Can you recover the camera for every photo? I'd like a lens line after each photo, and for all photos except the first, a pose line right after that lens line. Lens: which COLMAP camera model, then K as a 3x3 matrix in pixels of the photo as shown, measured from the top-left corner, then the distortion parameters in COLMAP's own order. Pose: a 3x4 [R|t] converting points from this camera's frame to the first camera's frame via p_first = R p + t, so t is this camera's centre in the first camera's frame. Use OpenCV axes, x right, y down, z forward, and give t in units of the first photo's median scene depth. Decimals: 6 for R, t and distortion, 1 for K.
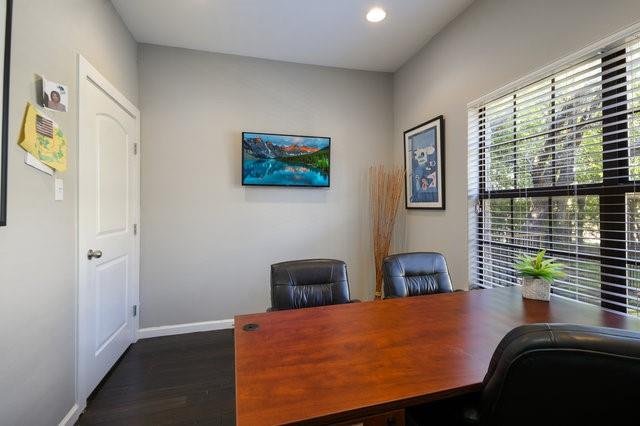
lens RADIAL K [[294.2, 0, 320.4], [0, 294.2, 210.3], [0, 0, 1]] dist [0.017365, -0.001226]
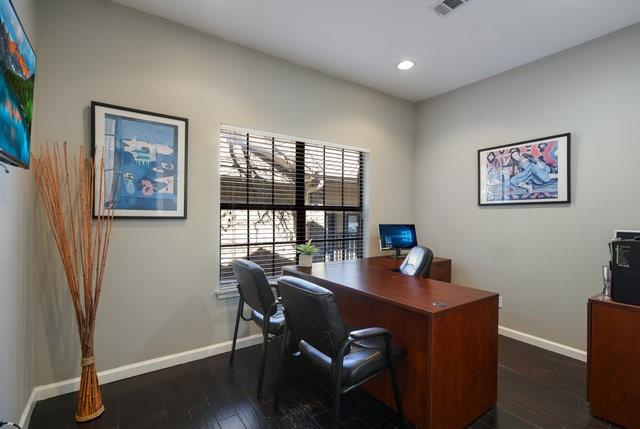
lens RADIAL K [[294.2, 0, 319.4], [0, 294.2, 213.0], [0, 0, 1]] dist [0.017365, -0.001226]
pose [[-0.328130, 0.005406, 0.944617, -0.580592], [0.001567, 0.999985, -0.005179, -0.014661], [-0.944631, -0.000219, -0.328134, 0.848519]]
